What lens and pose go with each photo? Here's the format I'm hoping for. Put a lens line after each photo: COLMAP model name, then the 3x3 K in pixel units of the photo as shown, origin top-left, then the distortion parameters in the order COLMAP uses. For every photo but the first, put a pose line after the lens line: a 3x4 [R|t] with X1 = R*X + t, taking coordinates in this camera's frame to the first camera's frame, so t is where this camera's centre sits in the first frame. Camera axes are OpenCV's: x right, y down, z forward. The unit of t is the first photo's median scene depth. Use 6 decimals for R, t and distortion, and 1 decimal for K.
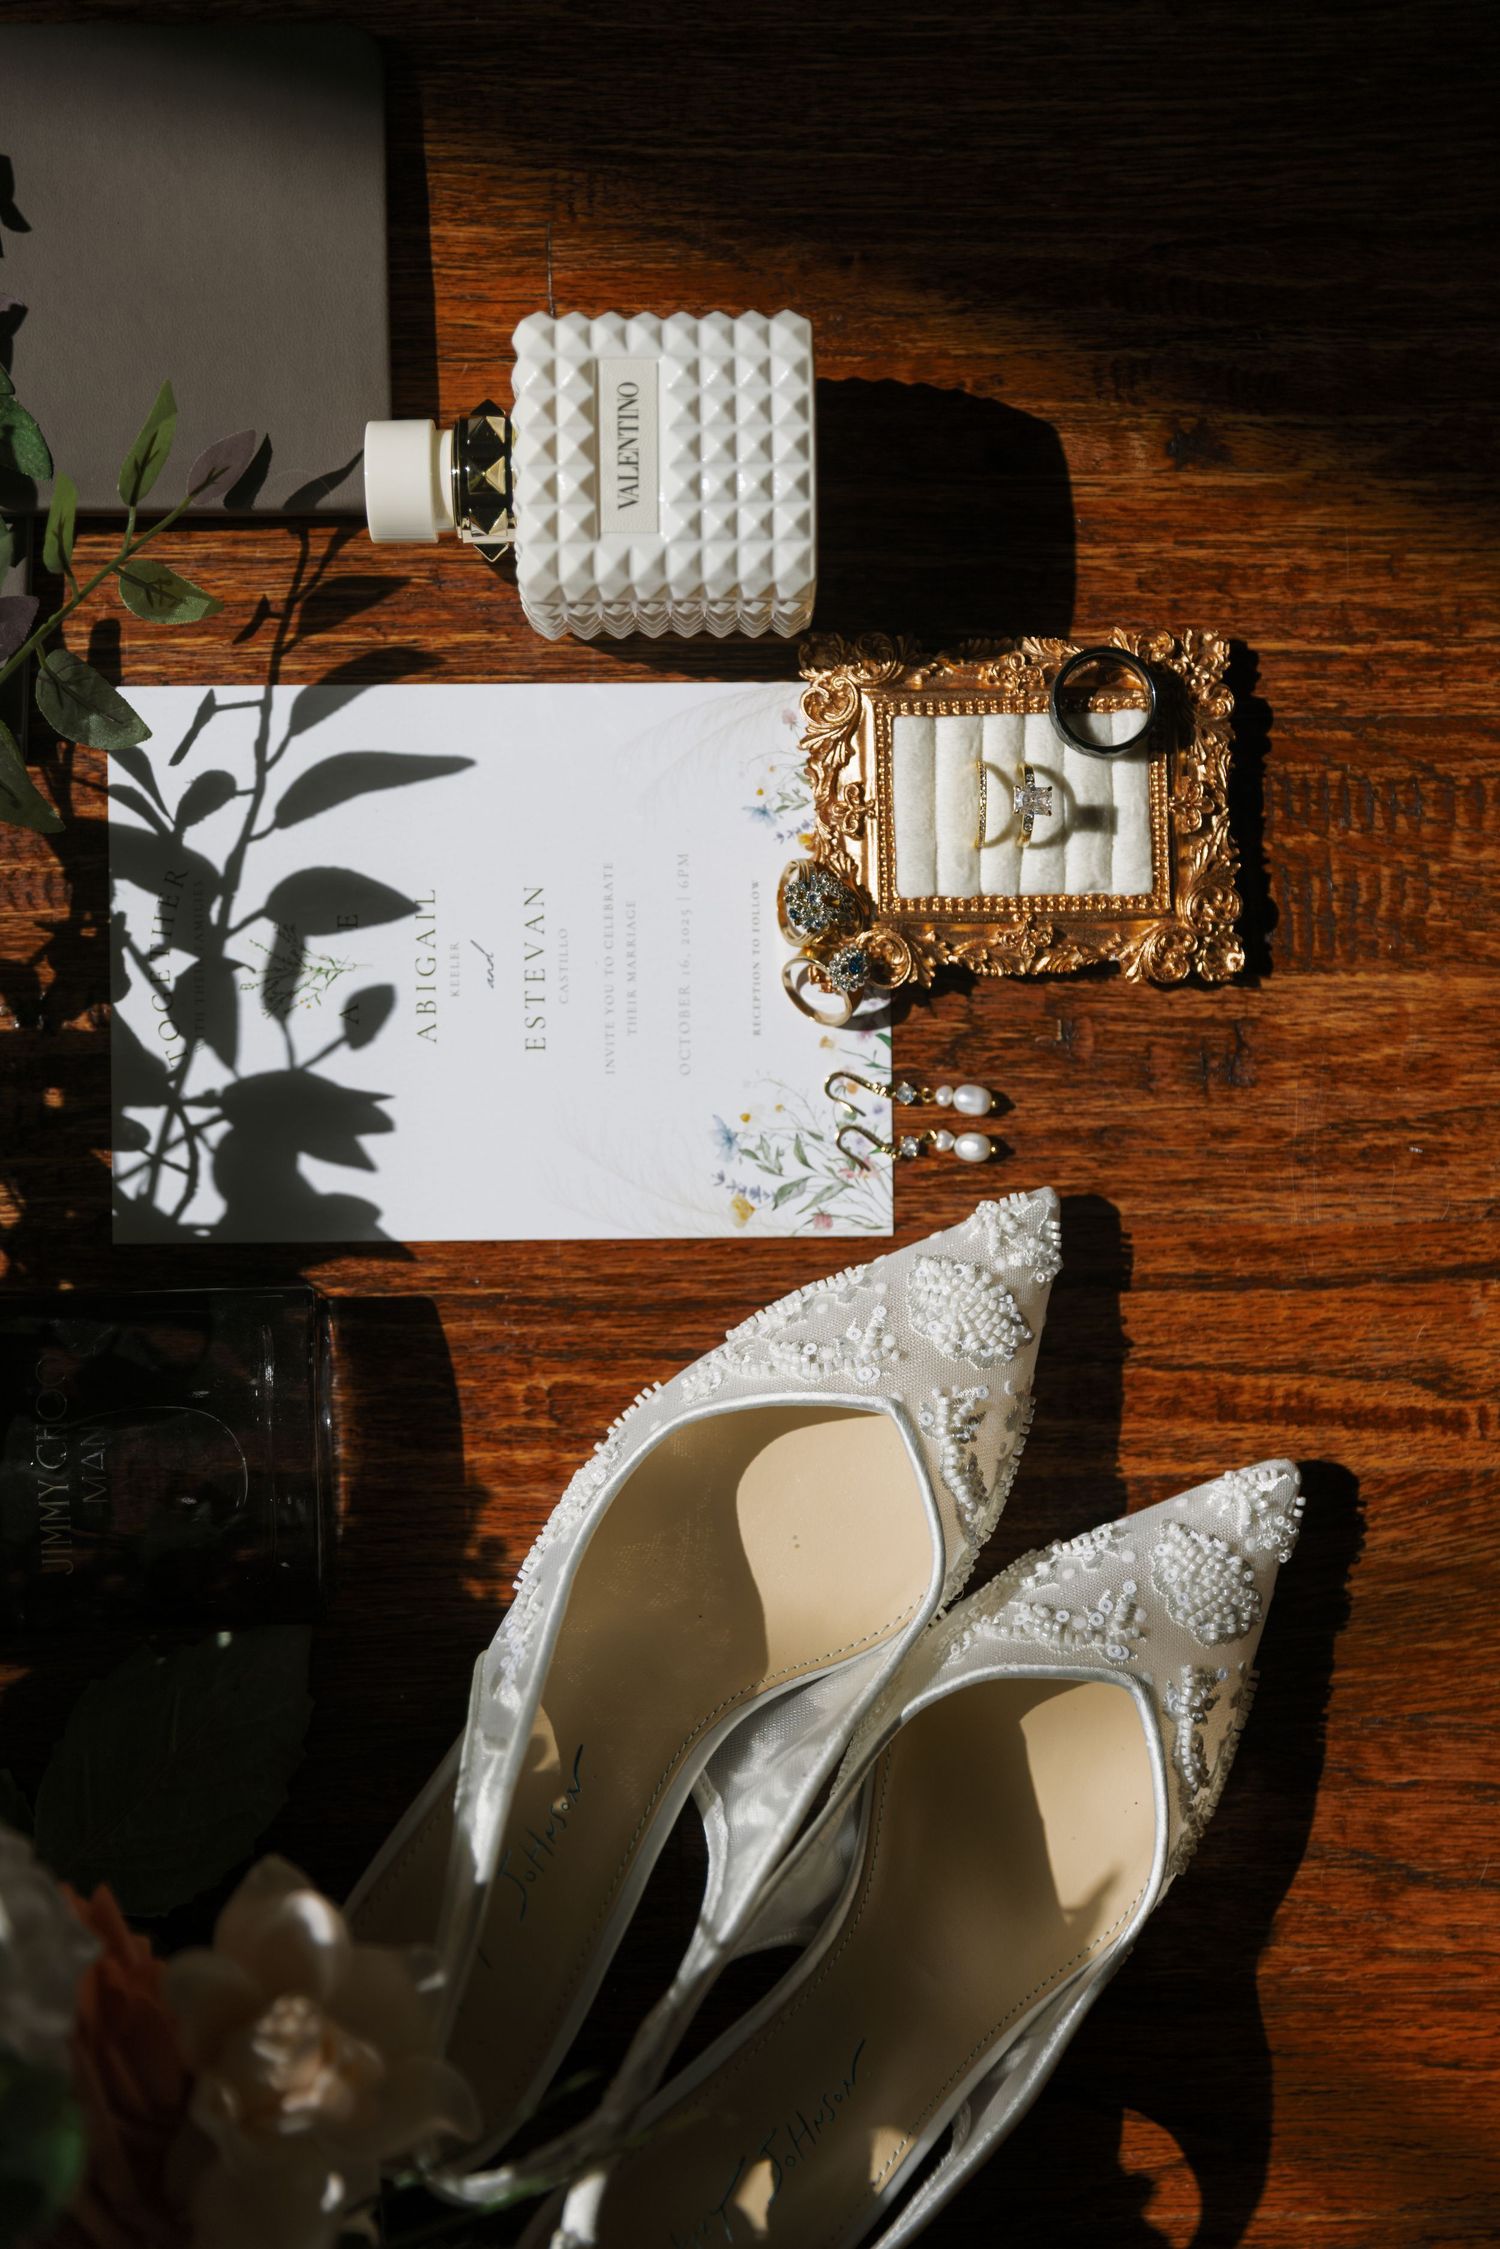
lens RADIAL K [[3351.2, 0, 777.6], [0, 3351.2, 1187.3], [0, 0, 1]] dist [-0.012358, -0.008015]
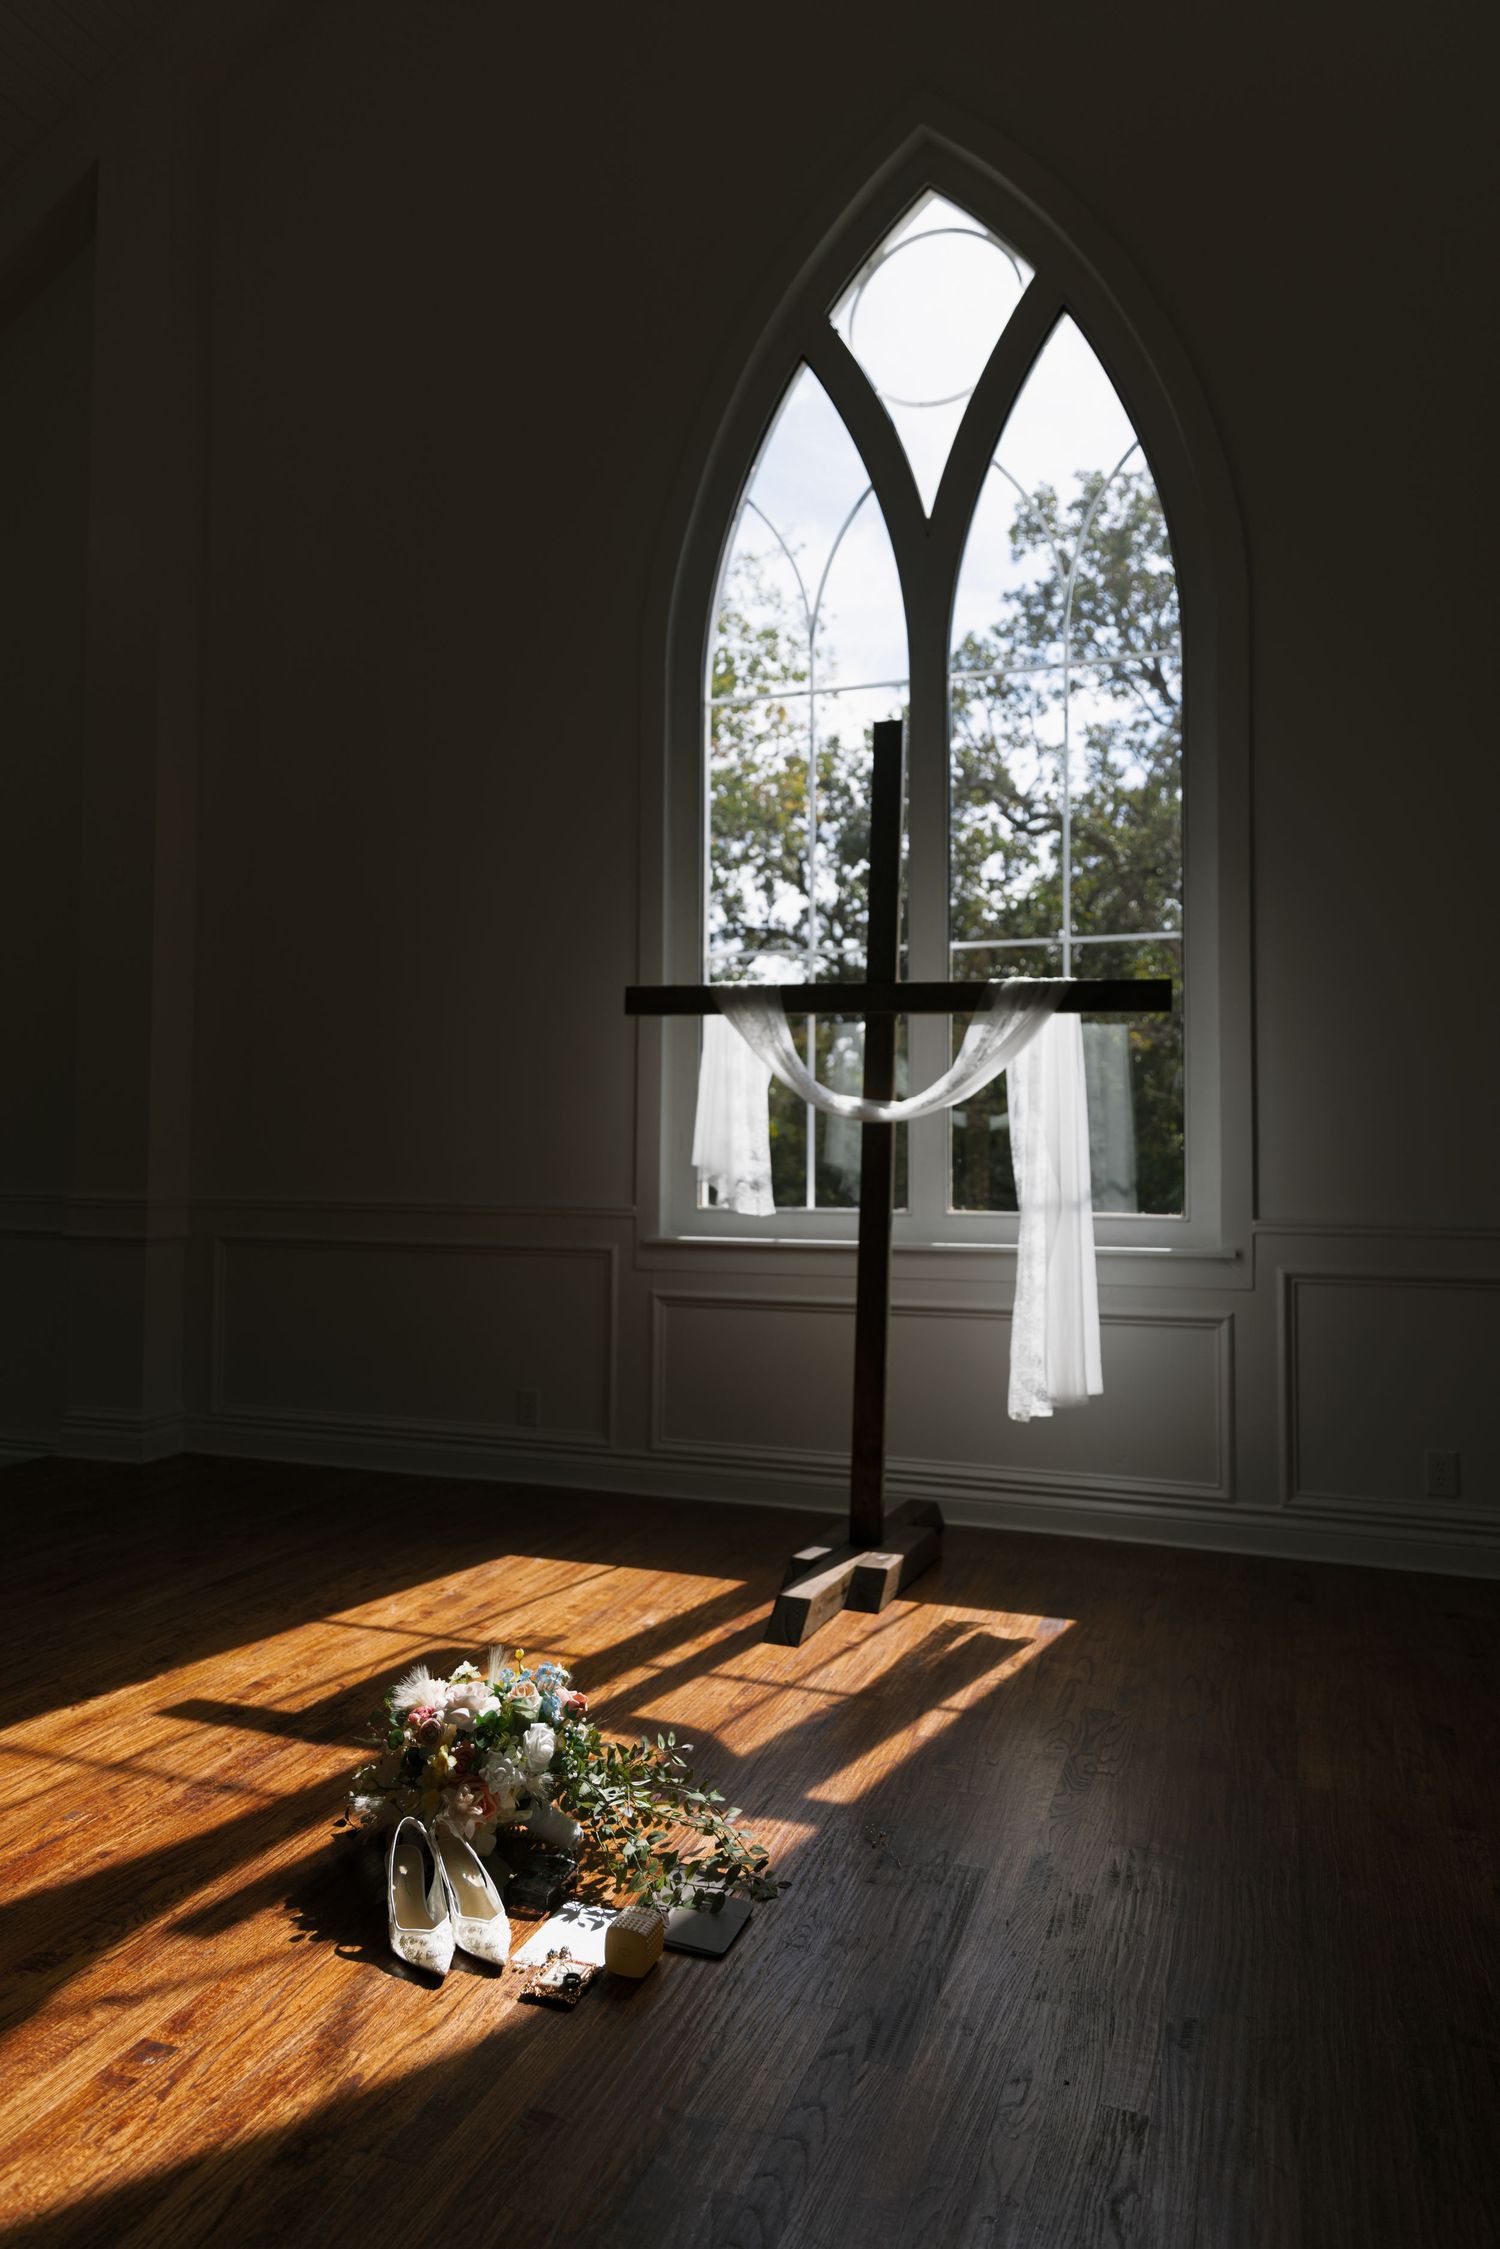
lens RADIAL K [[1477.7, 0, 726.1], [0, 1477.7, 1081.8], [0, 0, 1]] dist [0.008701, 0.000239]
pose [[-0.358565, -0.092989, -0.928862, 2.592153], [-0.932829, -0.002151, 0.360312, -1.344373], [-0.035503, 0.995665, -0.085972, -0.379806]]
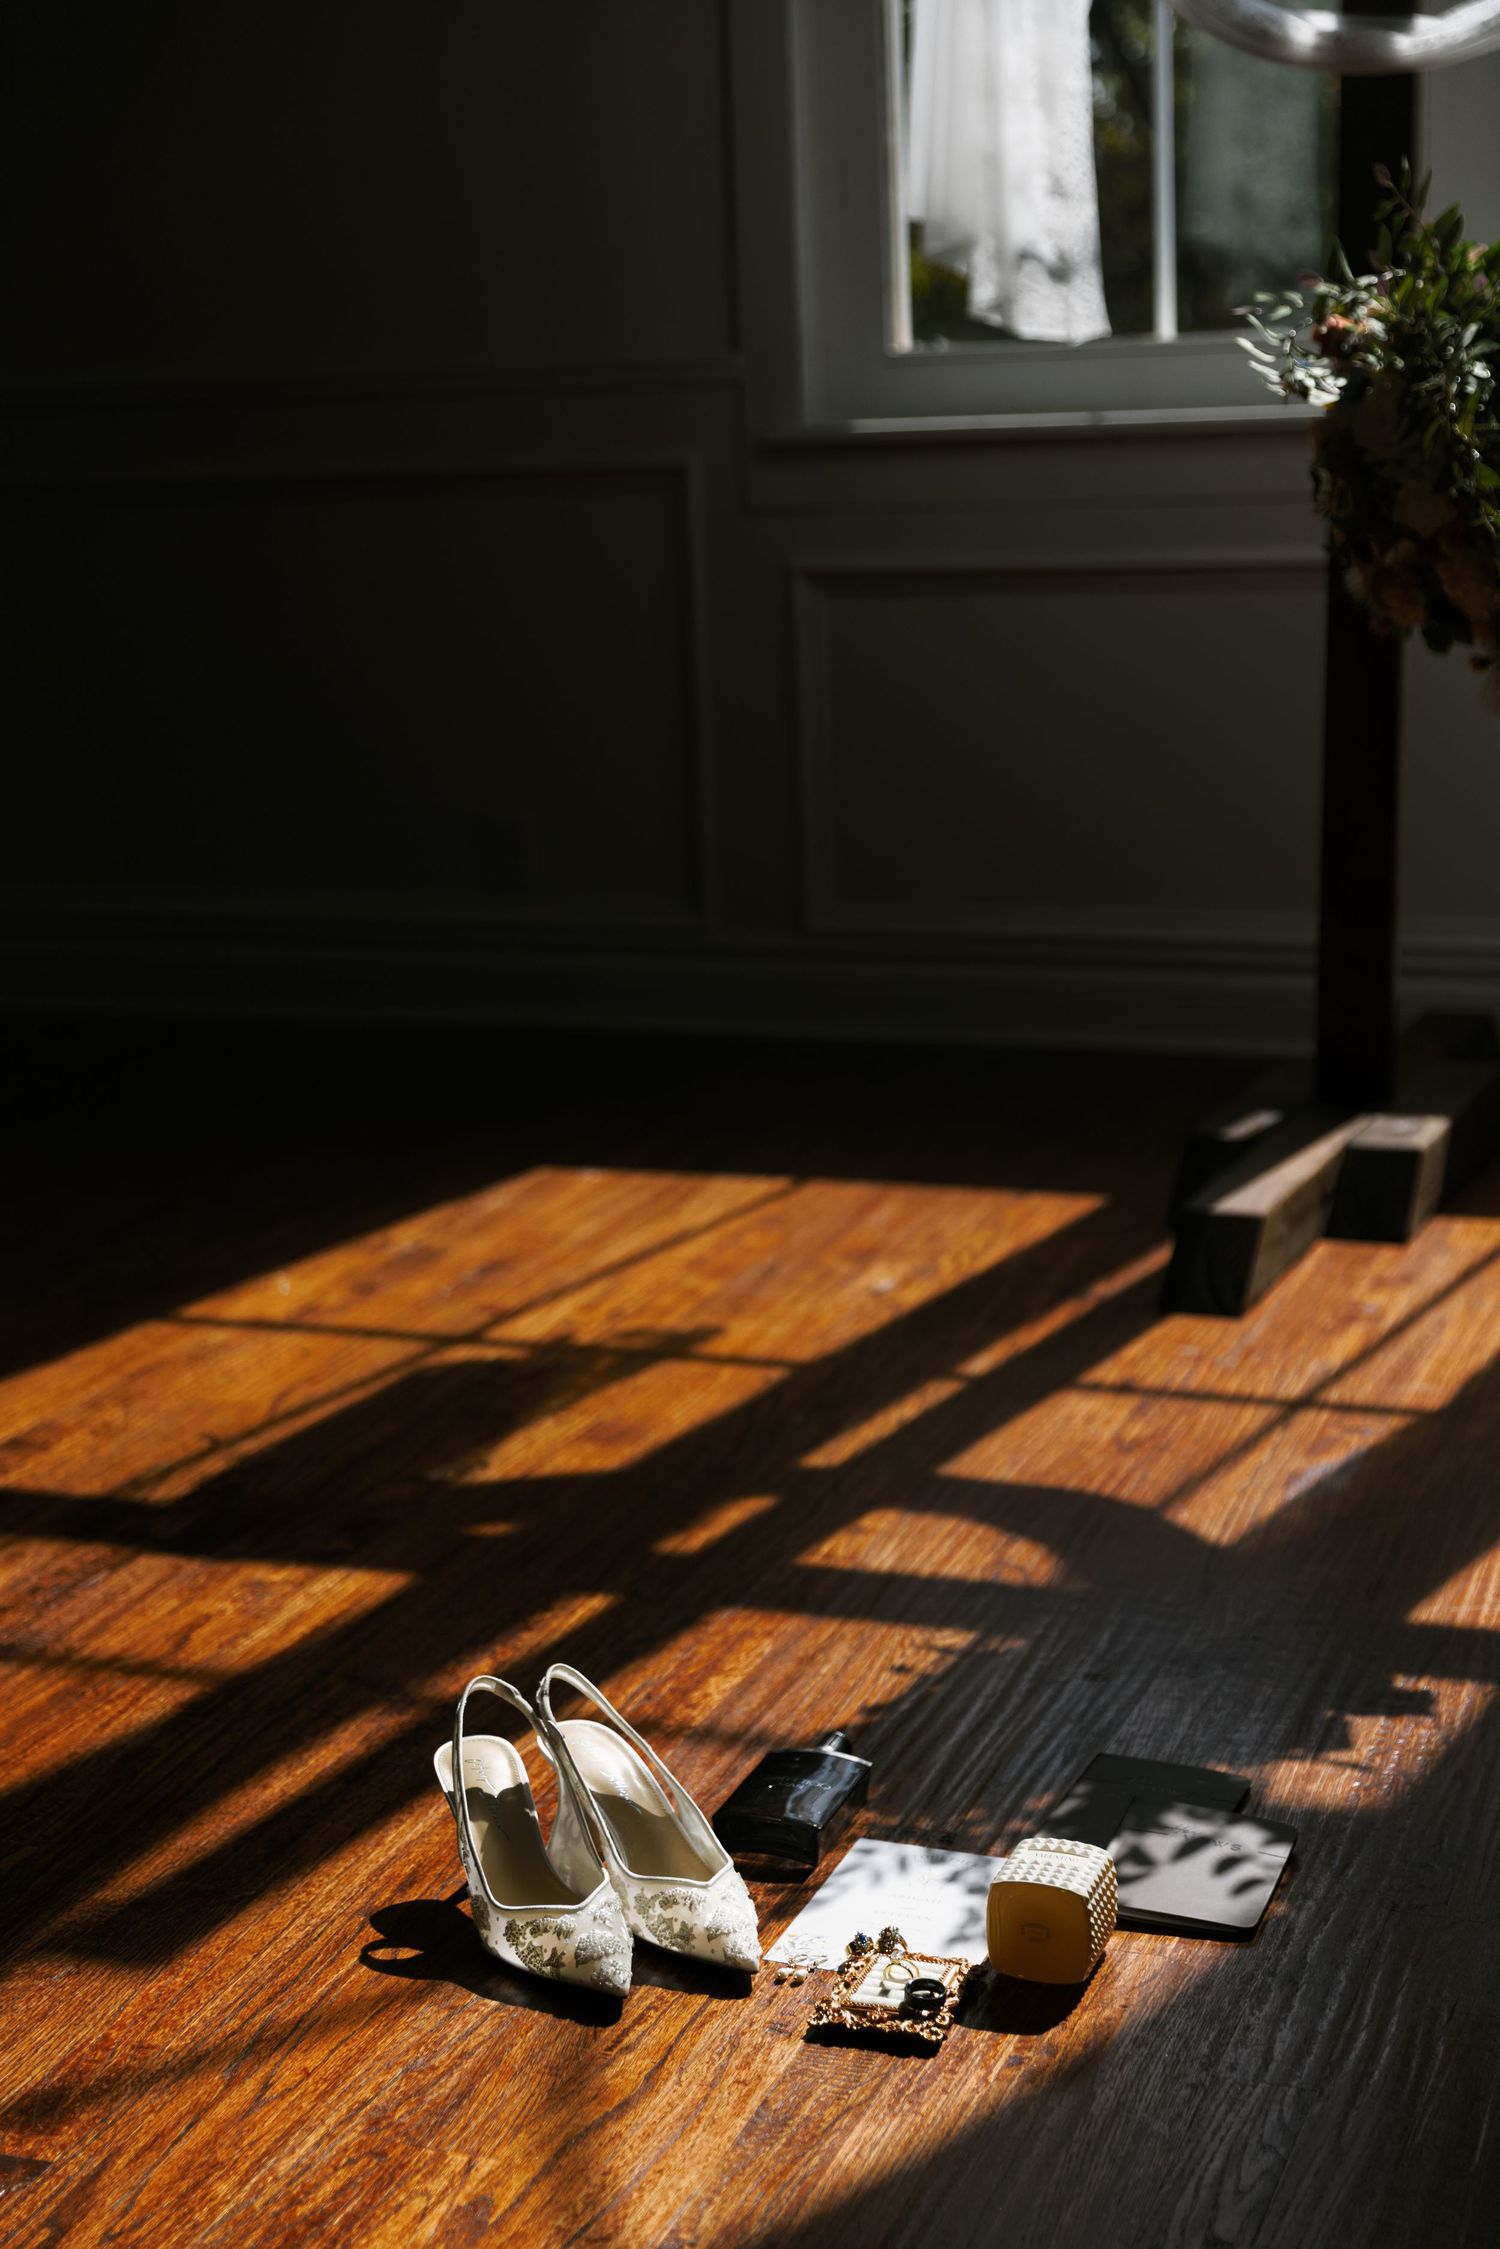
lens RADIAL K [[3320.1, 0, 750.0], [0, 3320.1, 1124.5], [0, 0, 1]] dist [0.033619, -0.019816]
pose [[-0.367722, 0.177851, -0.912770, 2.348386], [-0.929869, -0.058588, 0.363195, -0.903701], [0.011117, 0.982312, 0.186923, -0.137077]]
